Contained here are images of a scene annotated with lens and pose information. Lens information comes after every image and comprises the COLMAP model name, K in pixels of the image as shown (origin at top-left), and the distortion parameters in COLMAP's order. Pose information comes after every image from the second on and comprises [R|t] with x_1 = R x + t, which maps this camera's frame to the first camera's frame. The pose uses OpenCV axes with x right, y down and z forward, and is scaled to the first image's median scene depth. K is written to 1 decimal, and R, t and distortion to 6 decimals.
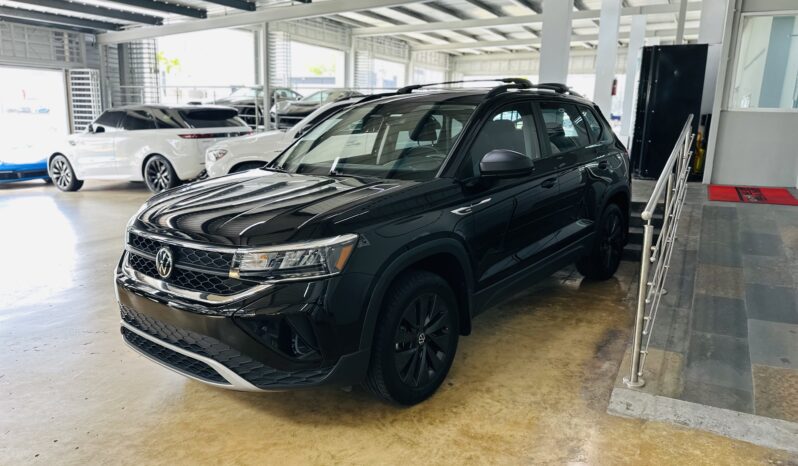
lens RADIAL K [[520.2, 0, 390.3], [0, 520.2, 237.0], [0, 0, 1]] dist [0.113305, -0.155892]
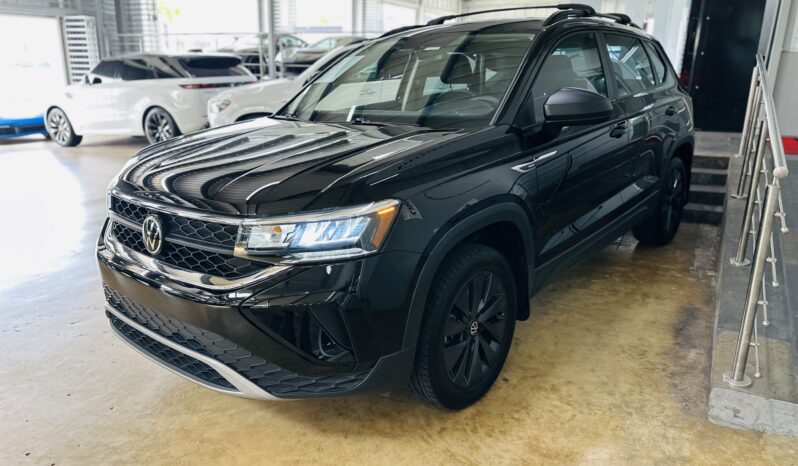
lens RADIAL K [[520.2, 0, 390.3], [0, 520.2, 237.0], [0, 0, 1]] dist [0.113305, -0.155892]
pose [[0.999894, -0.002030, -0.014394, -0.053400], [0.003237, 0.996436, 0.084295, -0.012358], [0.014171, -0.084332, 0.996337, 0.193597]]
